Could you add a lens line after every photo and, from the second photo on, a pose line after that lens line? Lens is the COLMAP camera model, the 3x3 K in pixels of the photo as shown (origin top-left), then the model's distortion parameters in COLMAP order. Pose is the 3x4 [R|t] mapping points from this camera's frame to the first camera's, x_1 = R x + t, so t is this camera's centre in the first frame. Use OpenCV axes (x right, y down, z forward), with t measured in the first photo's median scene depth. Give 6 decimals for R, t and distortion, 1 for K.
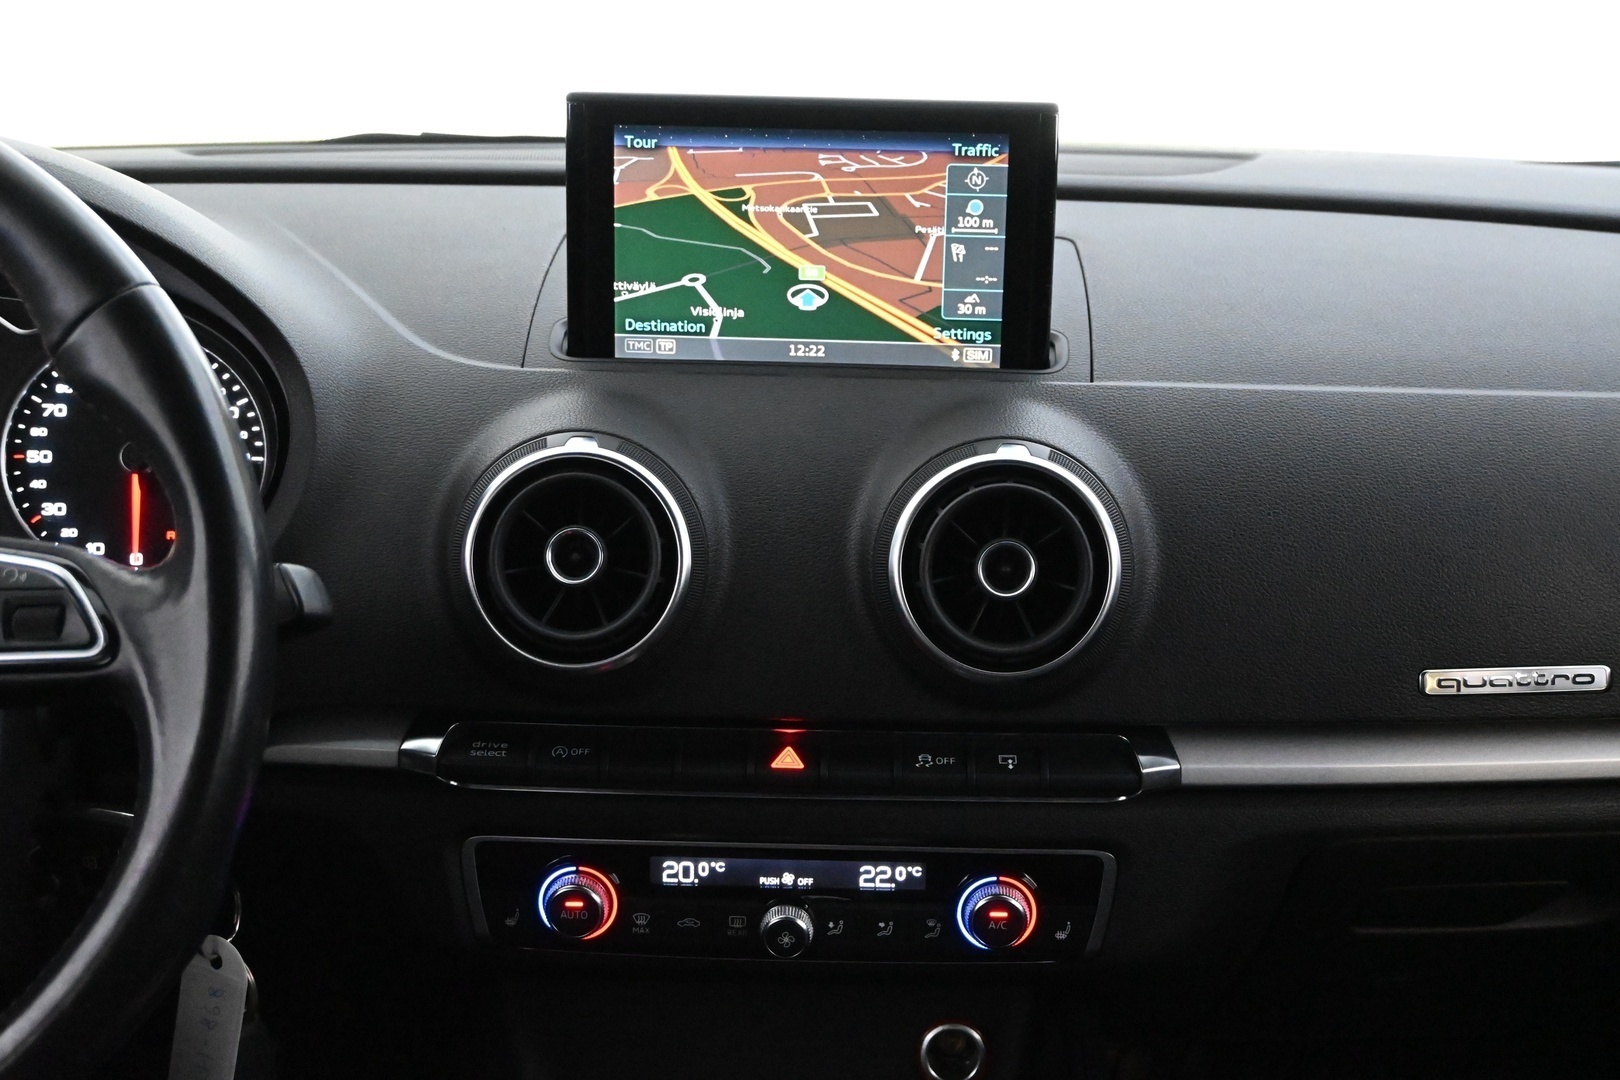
lens RADIAL K [[2274.7, 0, 810.0], [0, 2274.7, 540.0], [0, 0, 1]] dist [0.011762, 0.001031]
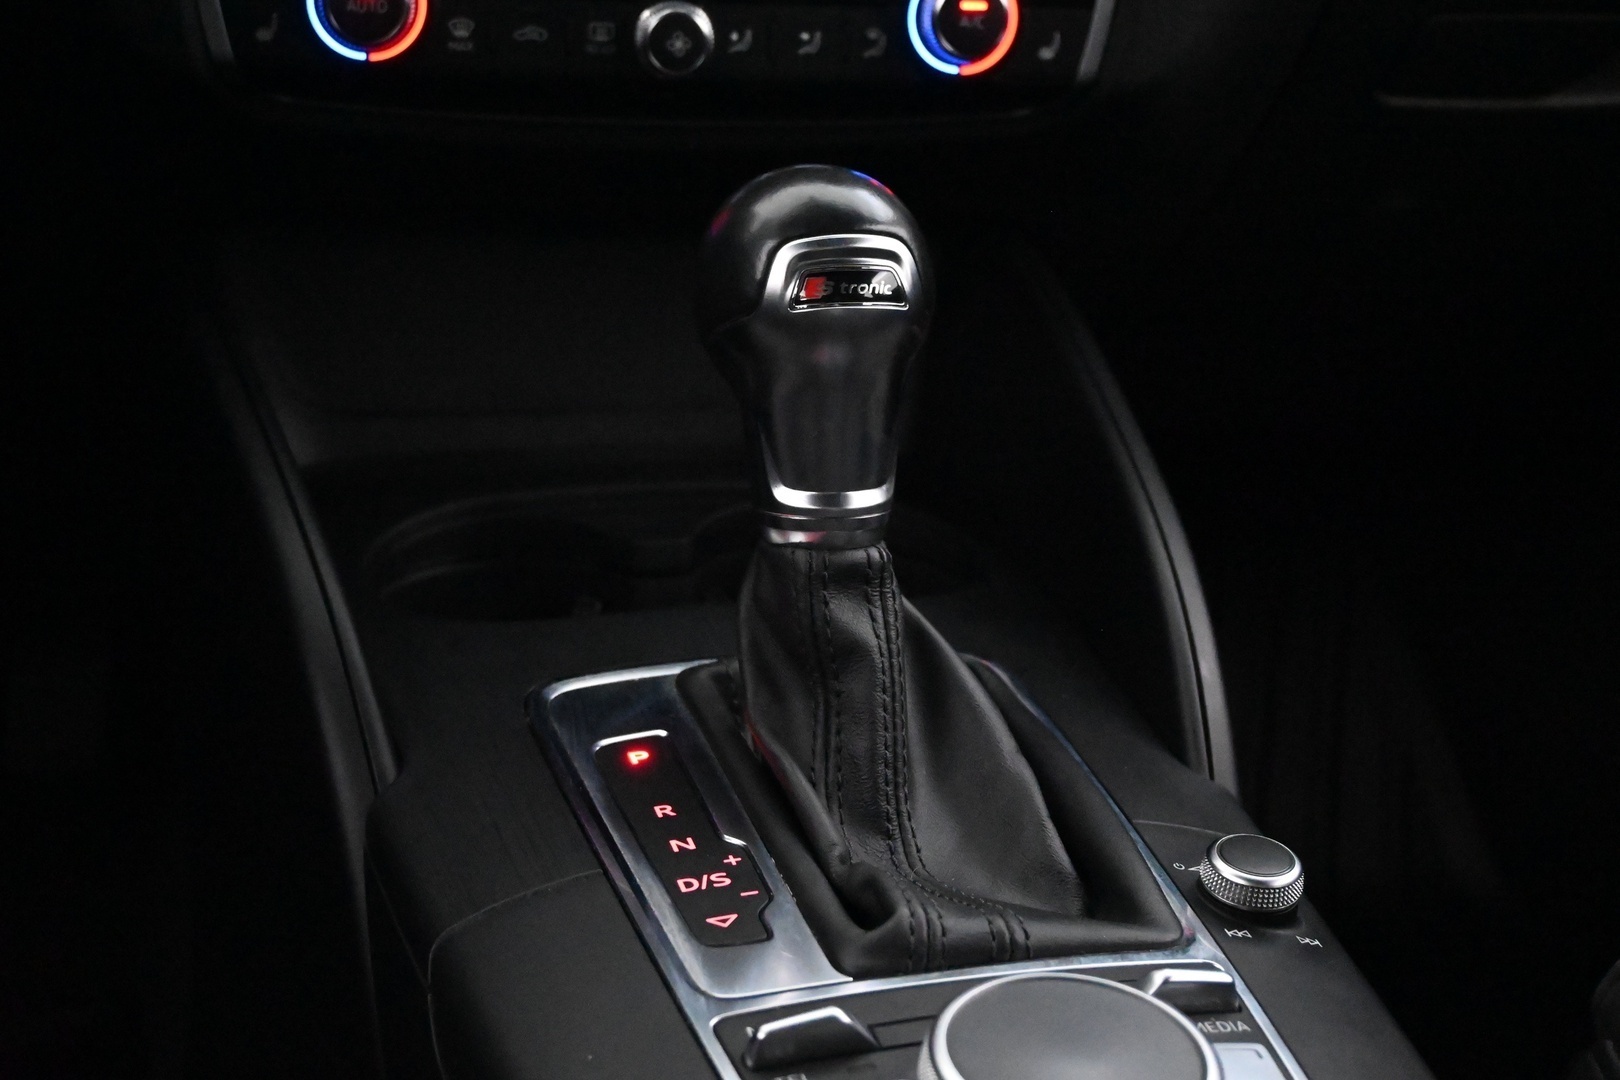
lens RADIAL K [[2322.5, 0, 810.0], [0, 2322.5, 540.0], [0, 0, 1]] dist [-0.007522, 0.017963]
pose [[0.976068, -0.038855, 0.213967, -0.127260], [0.024993, 0.997432, 0.067112, 0.276238], [-0.216026, -0.060158, 0.974533, 0.285708]]
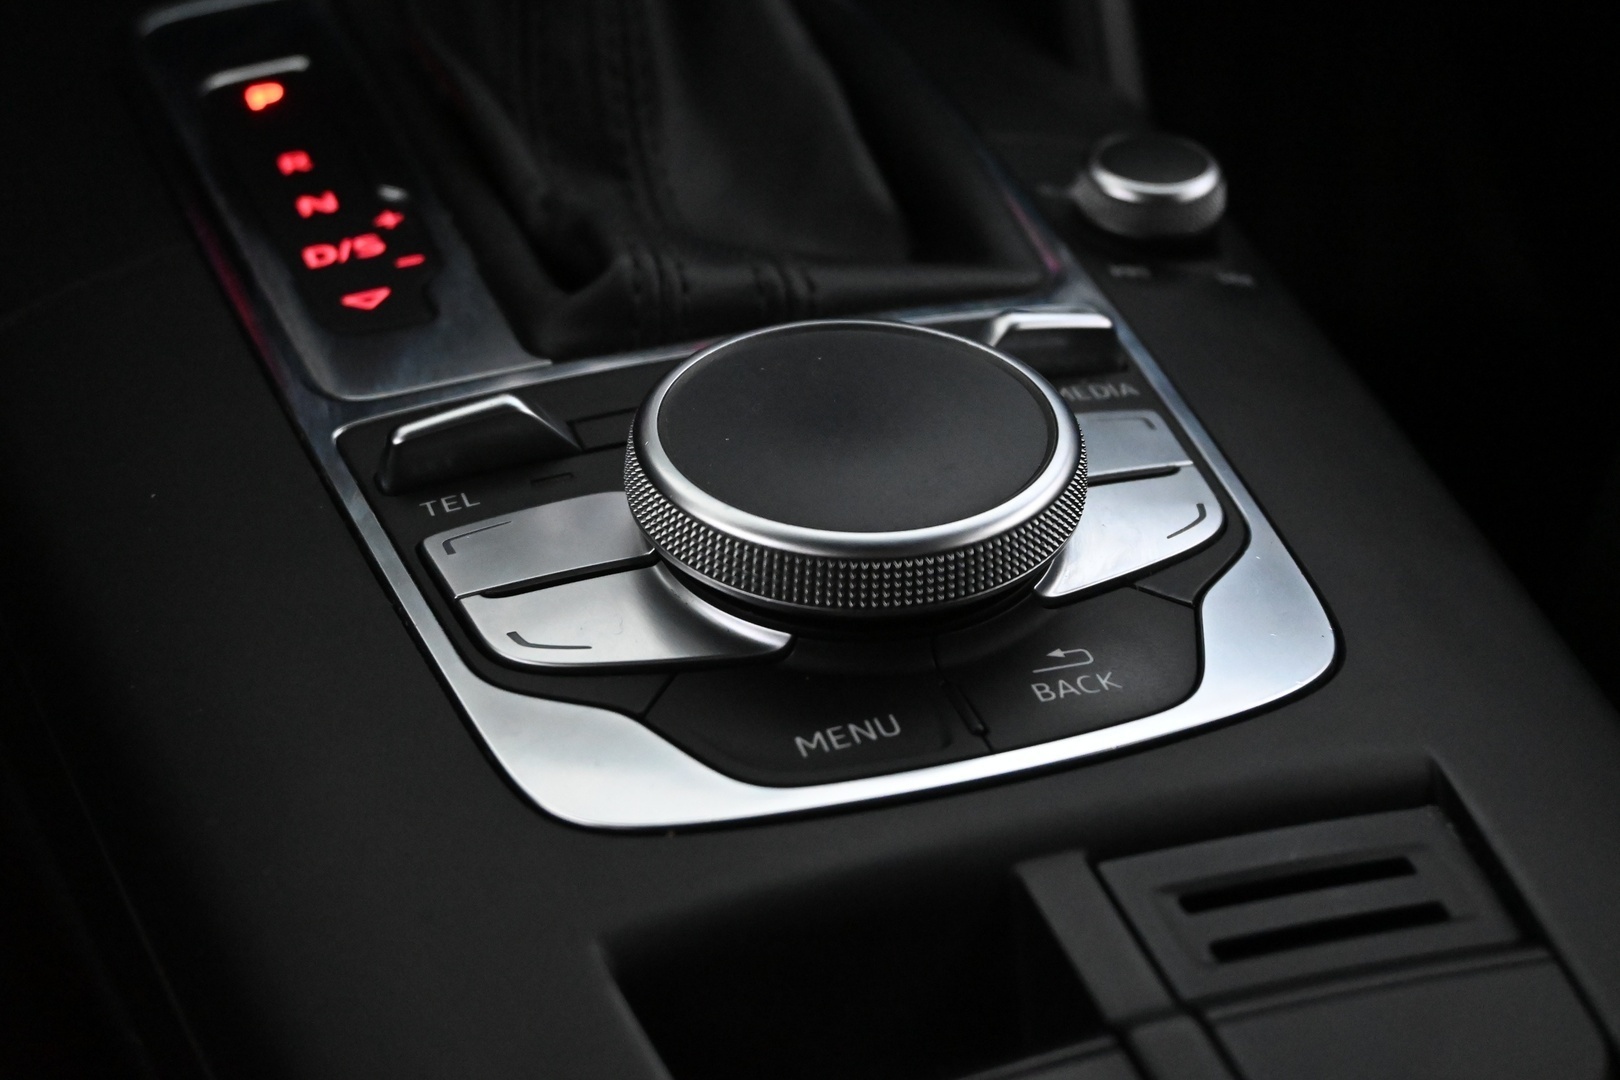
lens RADIAL K [[2706.9, 0, 810.0], [0, 2706.9, 540.0], [0, 0, 1]] dist [-0.028300, -0.035227]
pose [[0.966473, -0.139373, 0.215650, -0.064463], [0.084083, 0.965345, 0.247061, 0.337749], [-0.242610, -0.220645, 0.944699, 0.384917]]
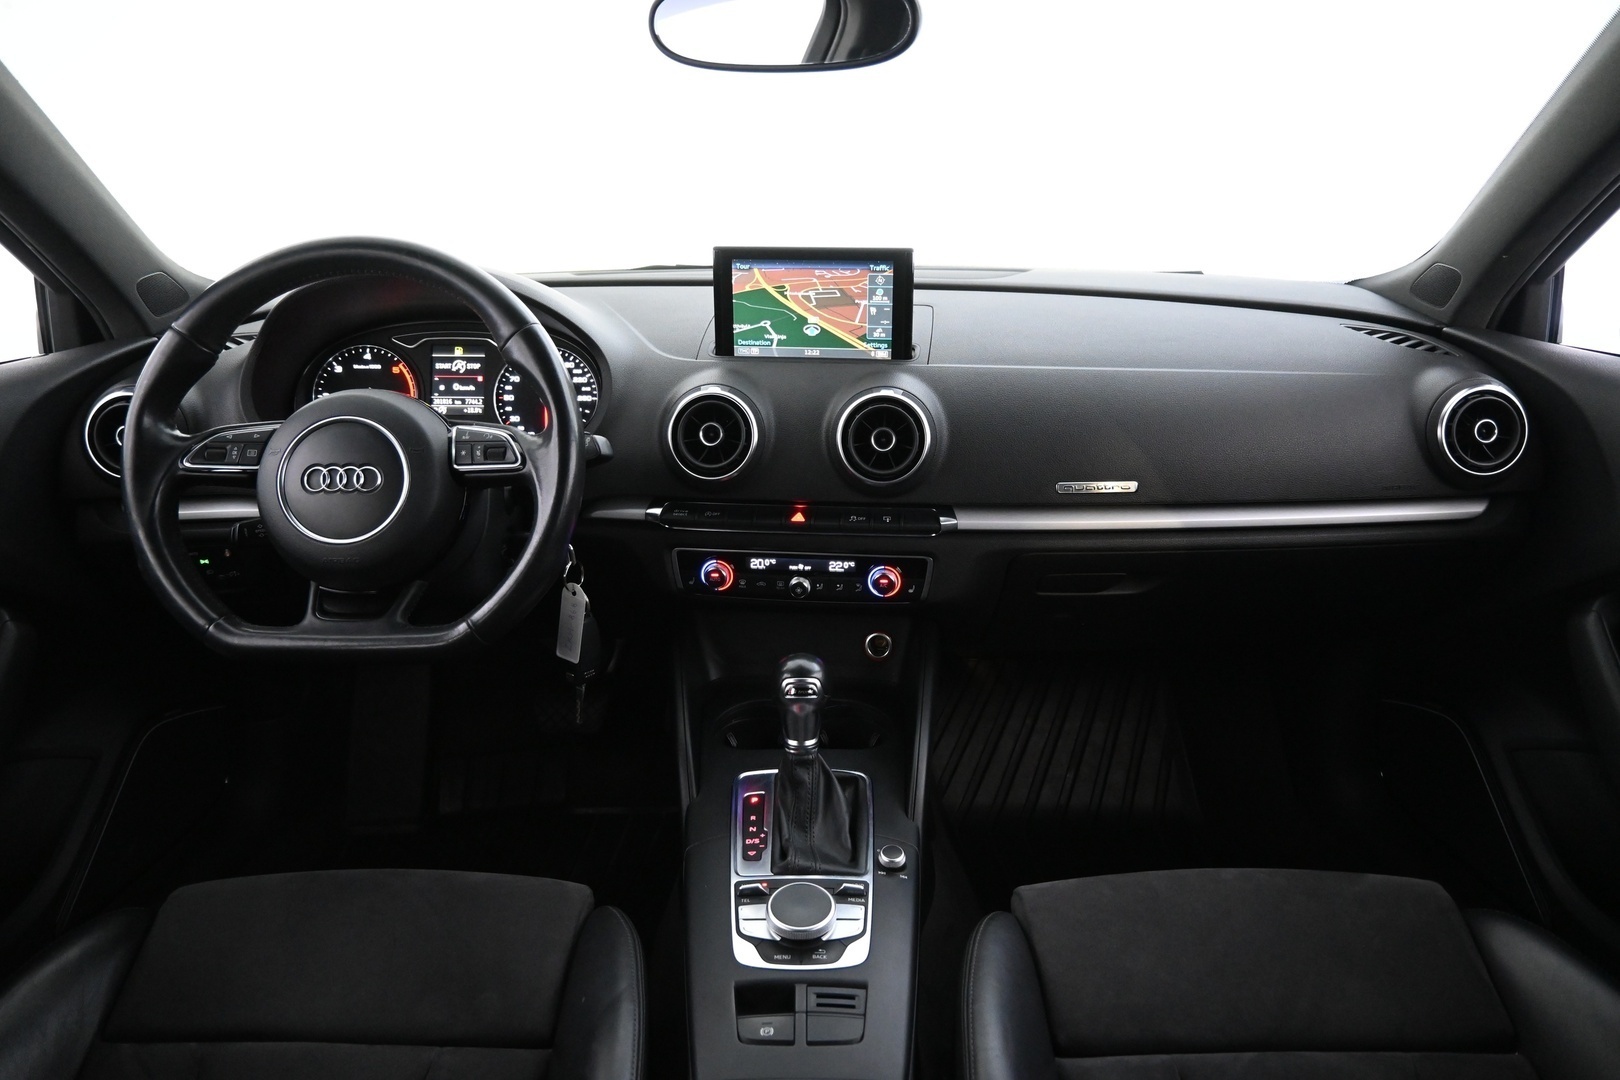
lens RADIAL K [[1077.6, 0, 810.0], [0, 1077.6, 540.0], [0, 0, 1]] dist [-0.018572, -0.000381]
pose [[0.995812, 0.010629, -0.090806, 0.106825], [-0.003977, 0.997315, 0.073128, 0.033794], [0.091340, -0.072460, 0.993180, -0.164628]]
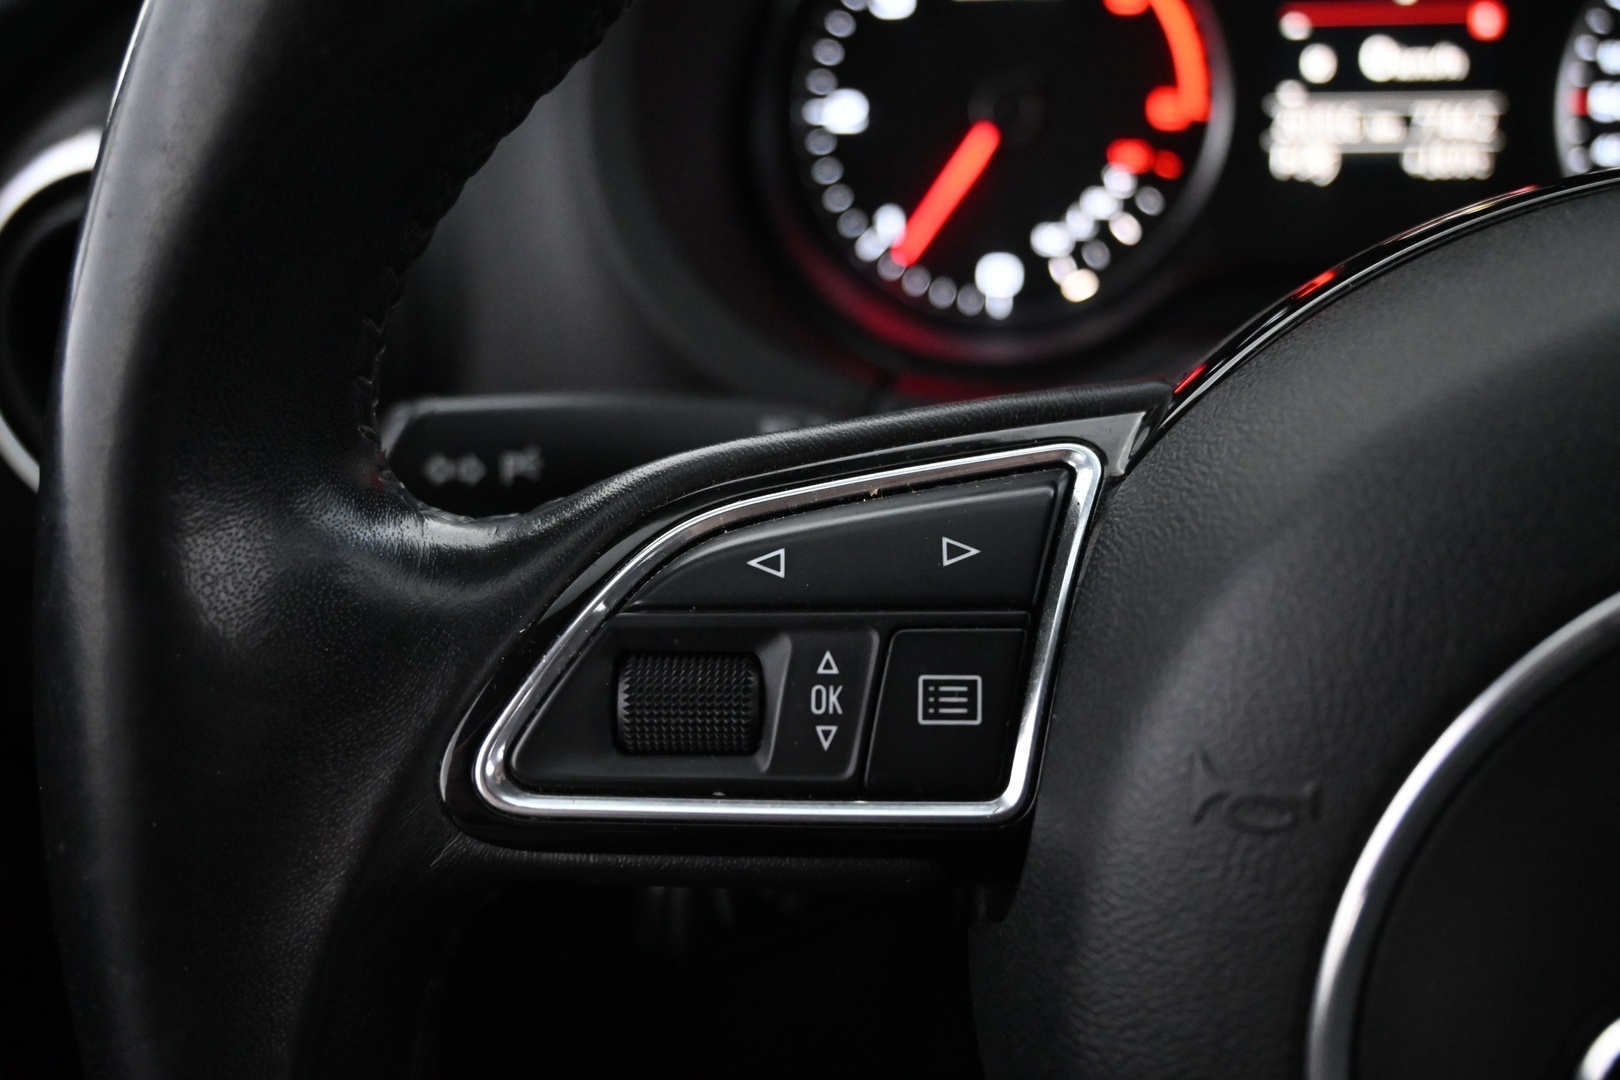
lens RADIAL K [[1457.5, 0, 810.0], [0, 1457.5, 540.0], [0, 0, 1]] dist [-0.001535, -0.006879]
pose [[0.960981, 0.057138, -0.270648, -0.460518], [0.020560, 0.960973, 0.275876, -0.038108], [0.275848, -0.270676, 0.922303, 0.608043]]
